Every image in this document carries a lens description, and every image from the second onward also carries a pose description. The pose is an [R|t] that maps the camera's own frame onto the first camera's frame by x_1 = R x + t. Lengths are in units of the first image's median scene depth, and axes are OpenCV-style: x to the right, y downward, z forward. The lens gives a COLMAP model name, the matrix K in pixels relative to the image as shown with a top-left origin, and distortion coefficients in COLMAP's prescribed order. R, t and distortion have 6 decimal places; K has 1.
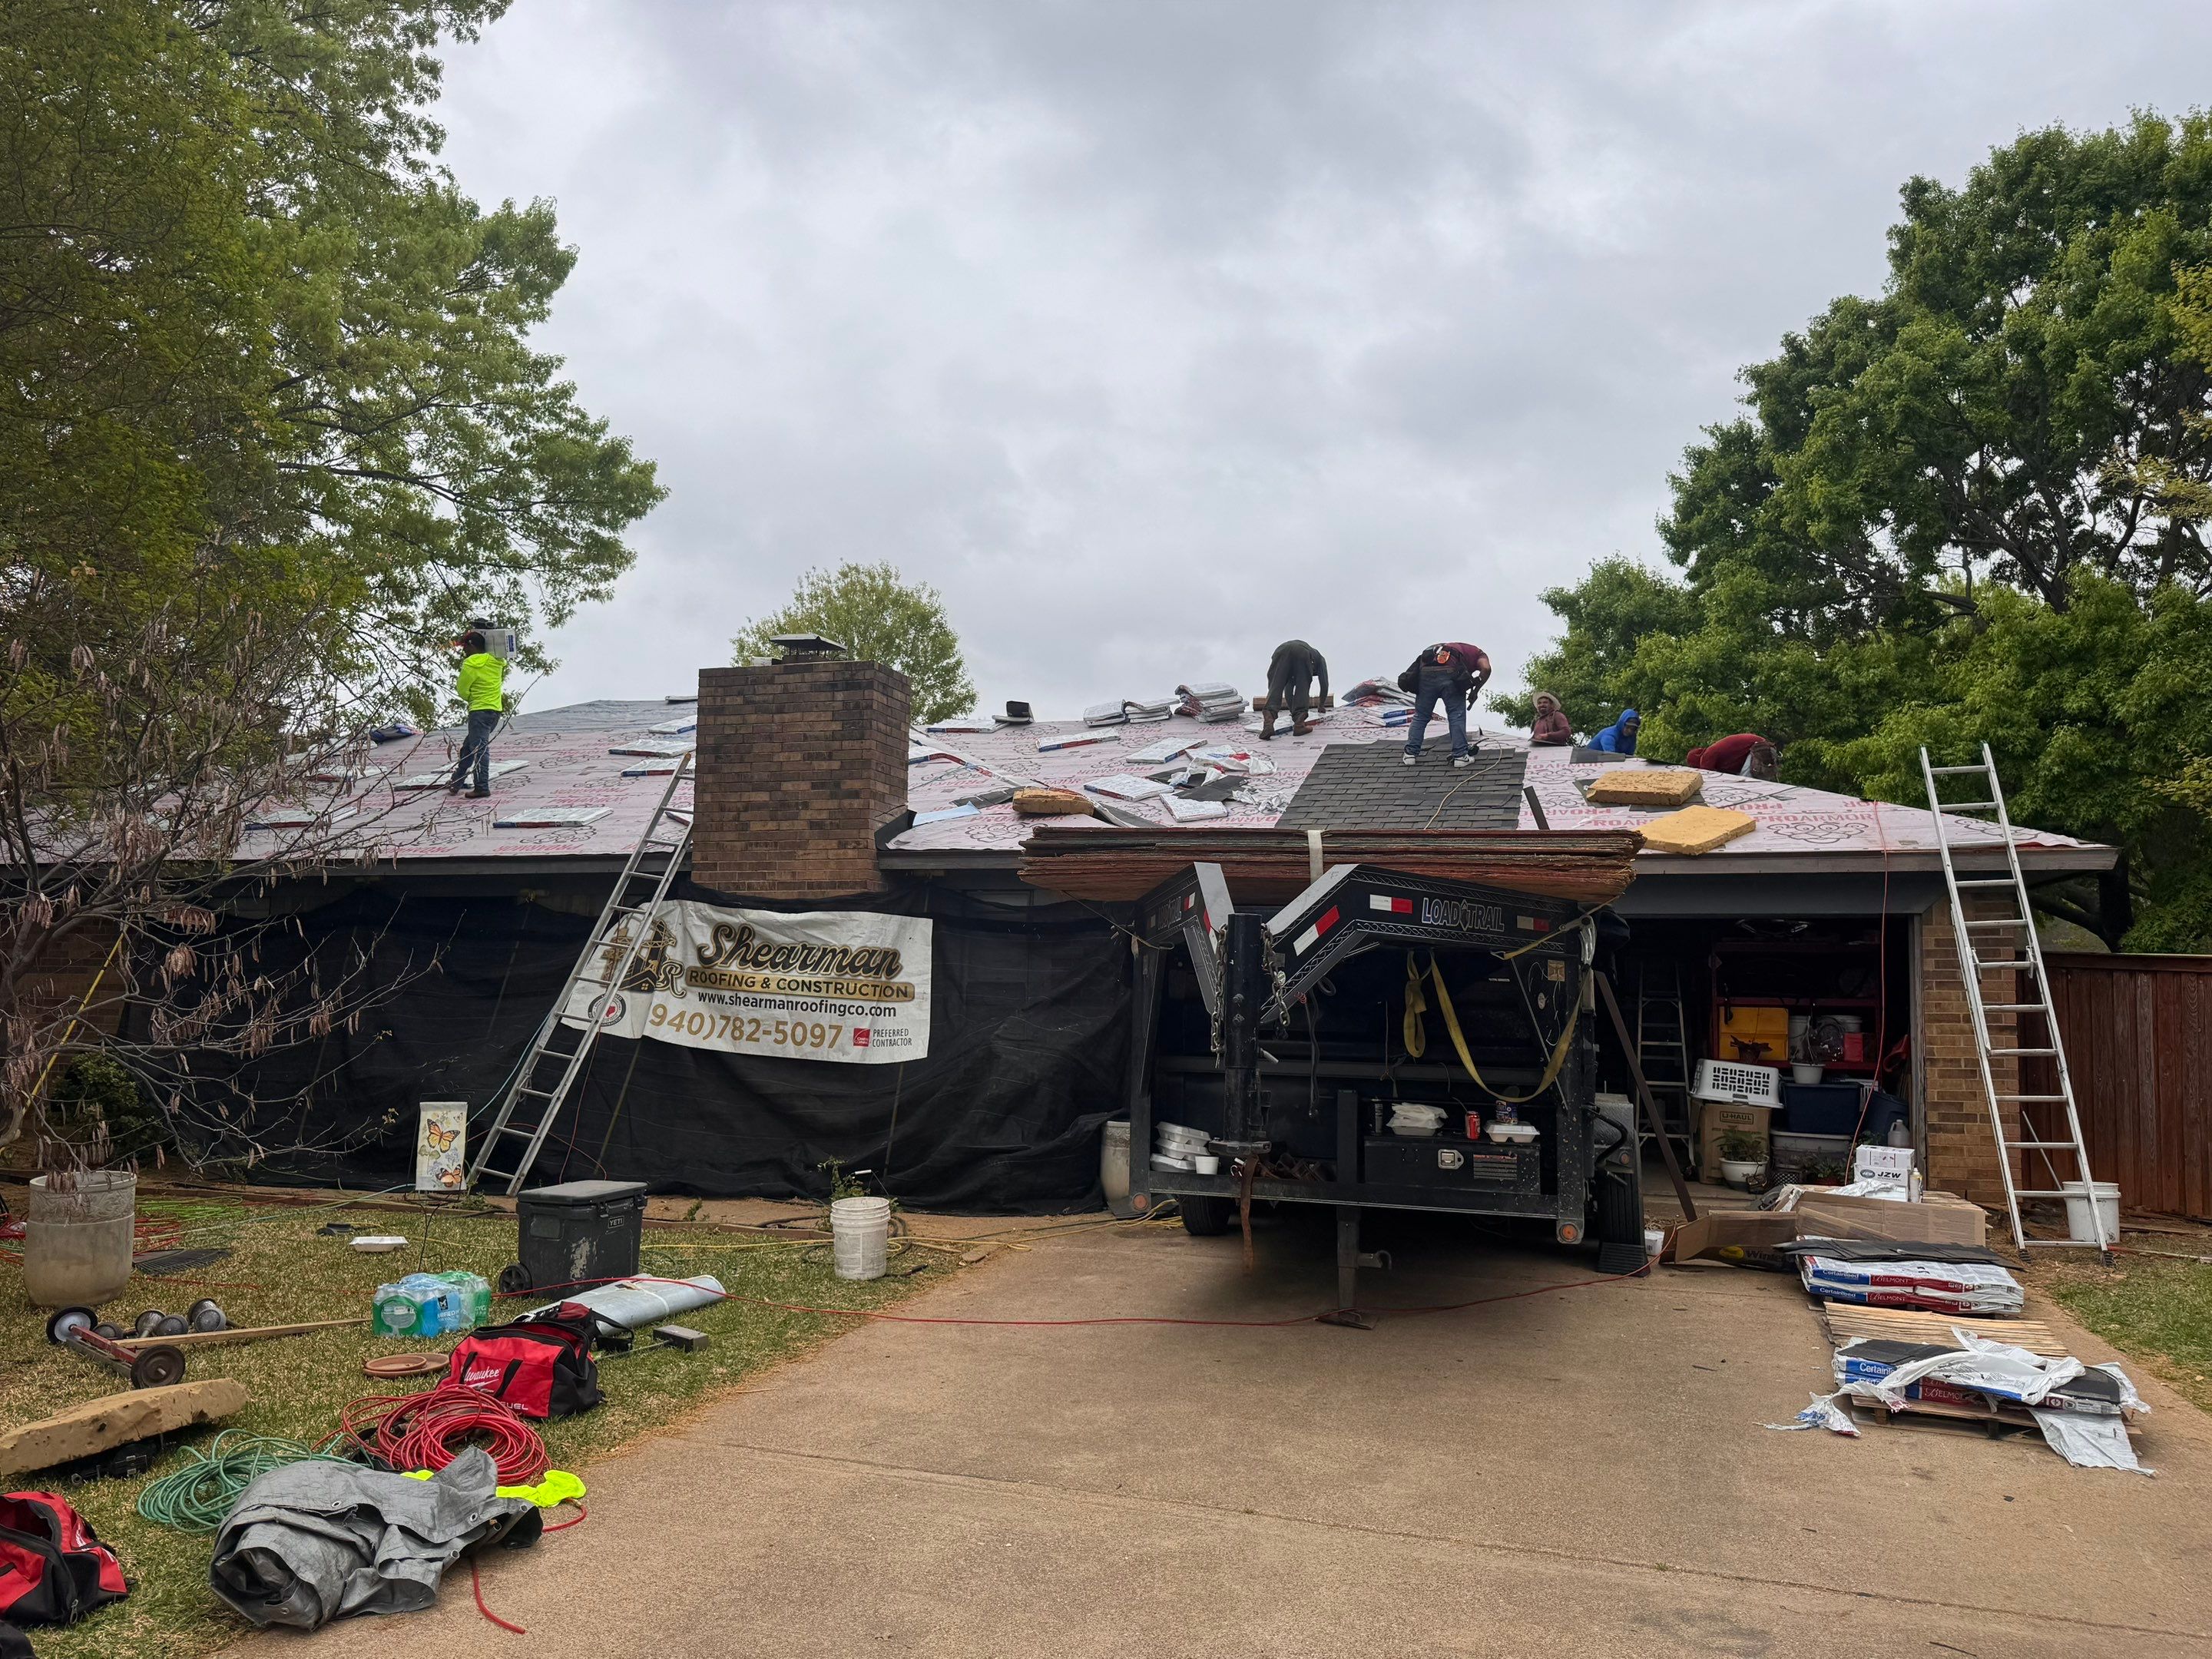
lens RADIAL K [[1558.3, 0, 1106.0], [0, 1558.3, 829.5], [0, 0, 1]] dist [0.090340, -0.131200]
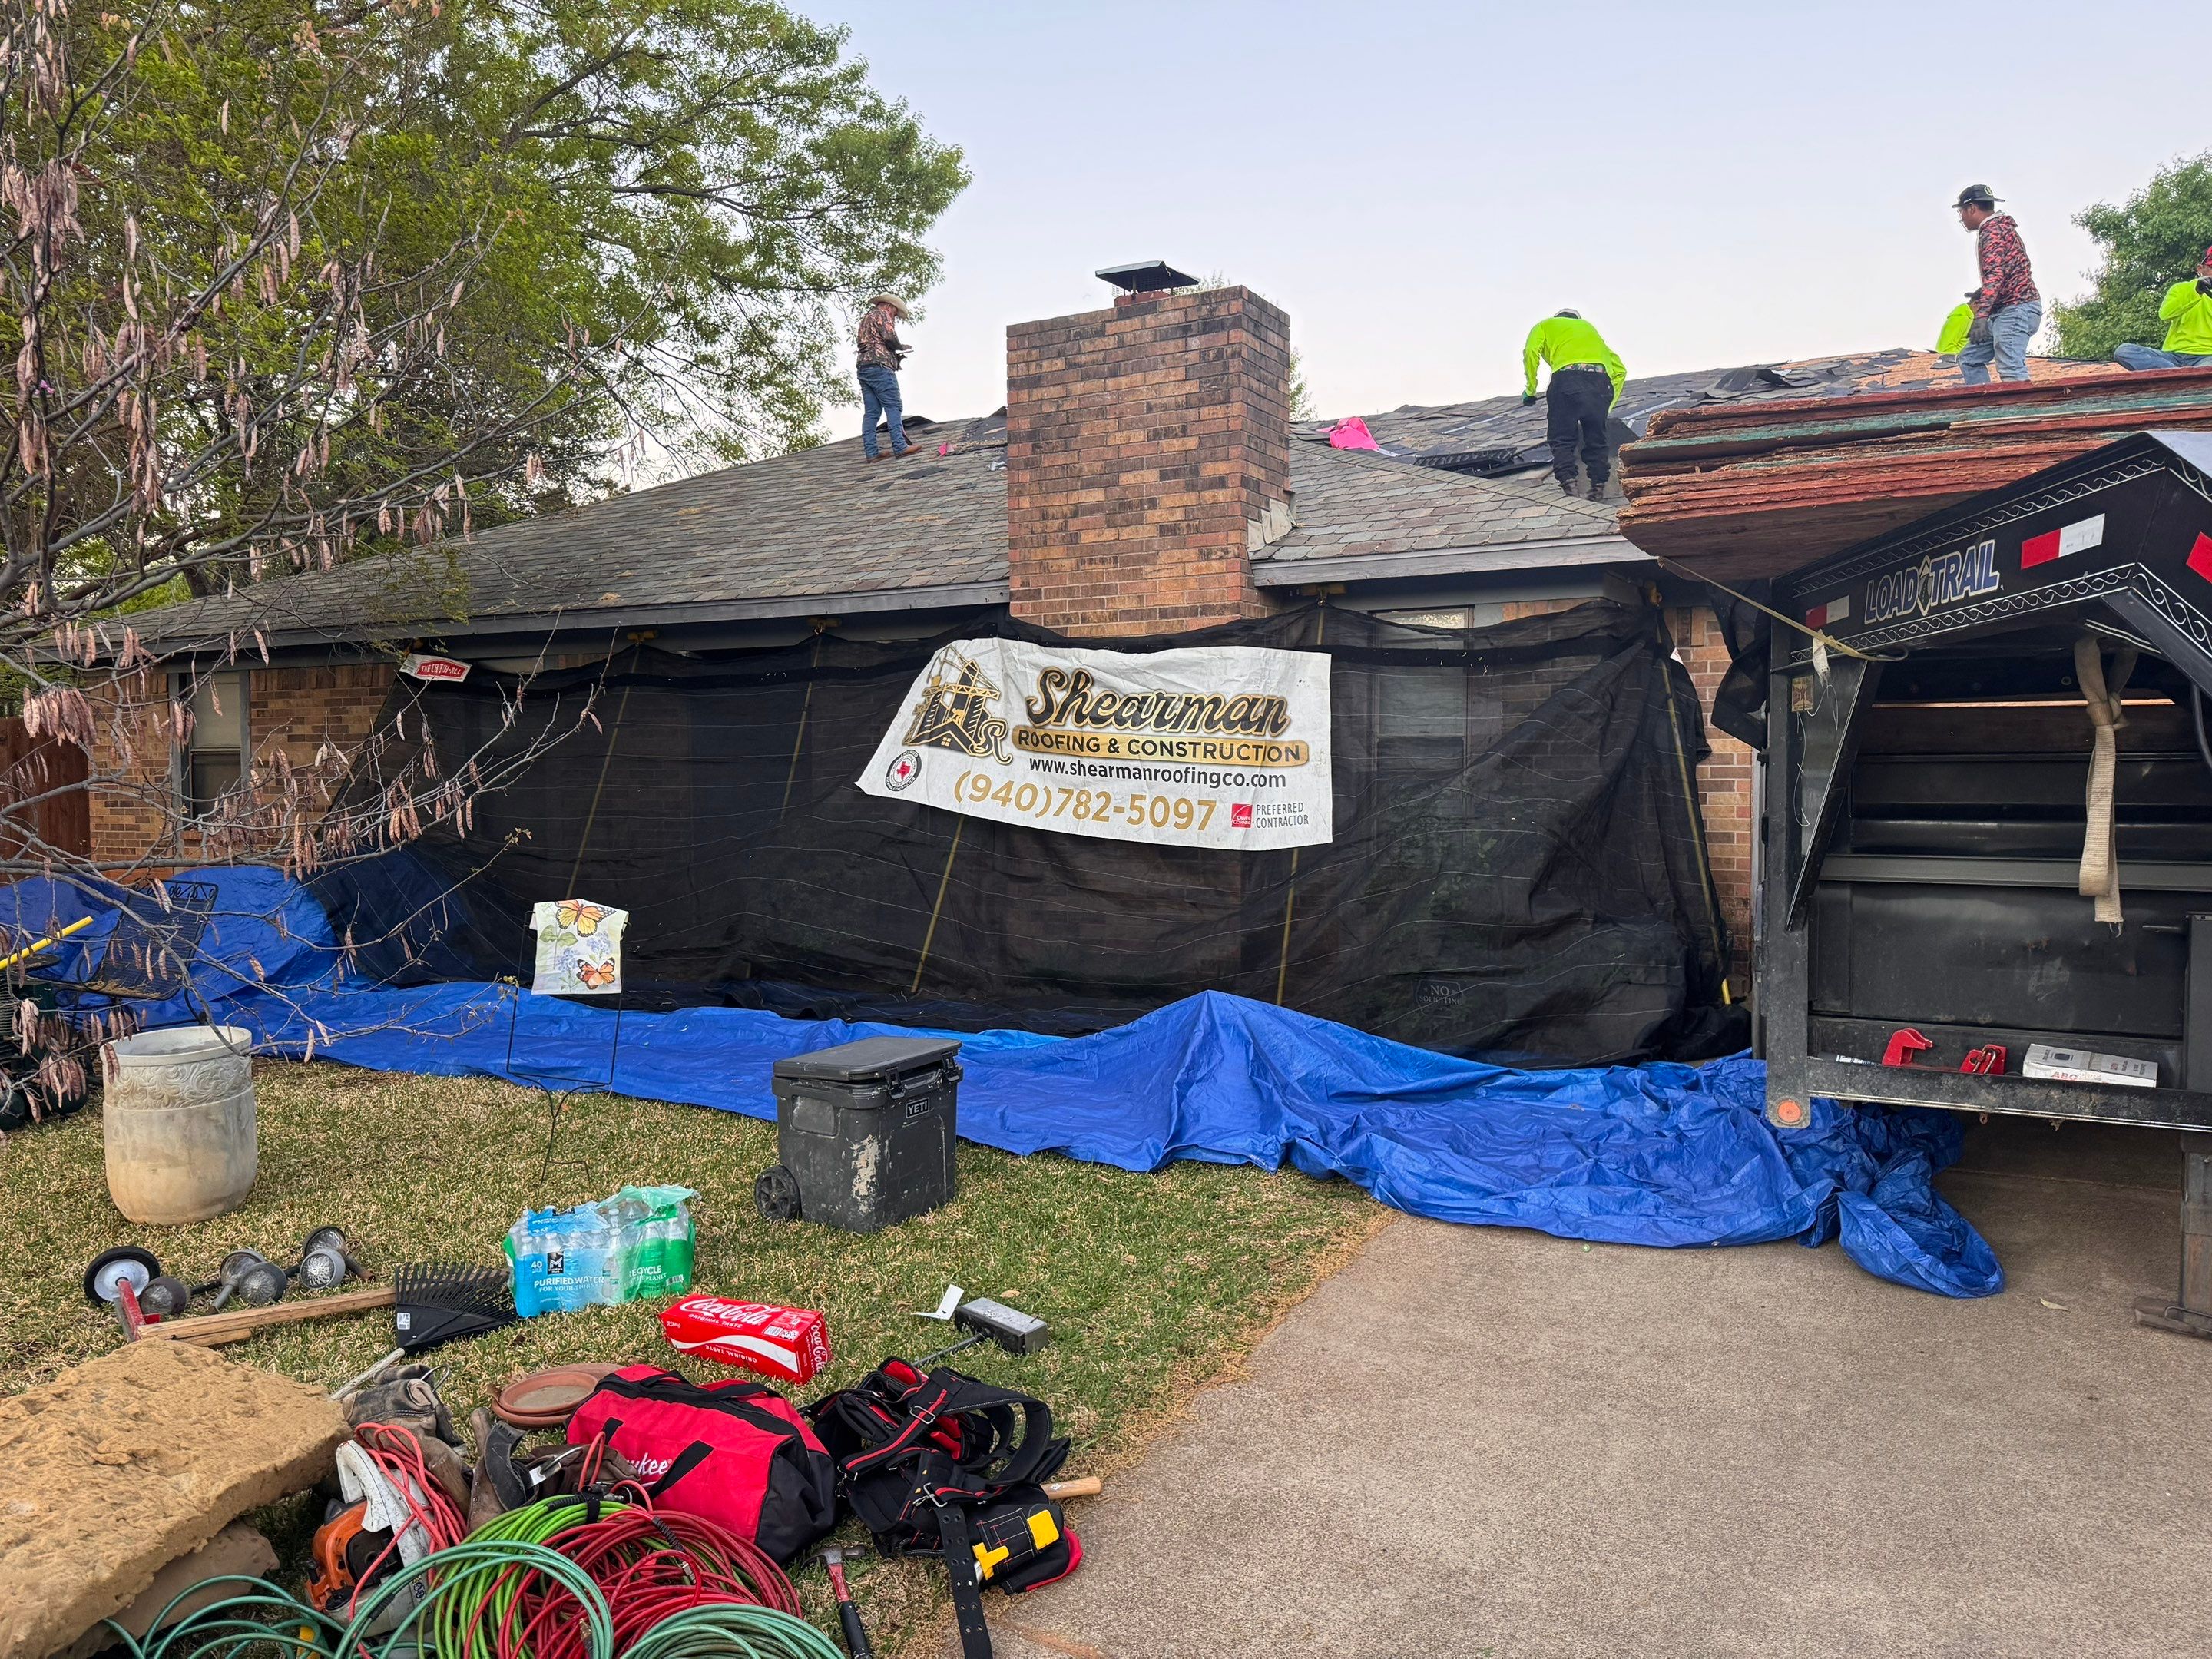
lens RADIAL K [[1518.9, 0, 1099.7], [0, 1518.9, 799.7], [0, 0, 1]] dist [0.105410, -0.095986]
pose [[0.976815, -0.013004, -0.213688, -0.064476], [0.041846, 0.990497, 0.131011, 0.027140], [0.209954, -0.136915, 0.968077, 0.278323]]
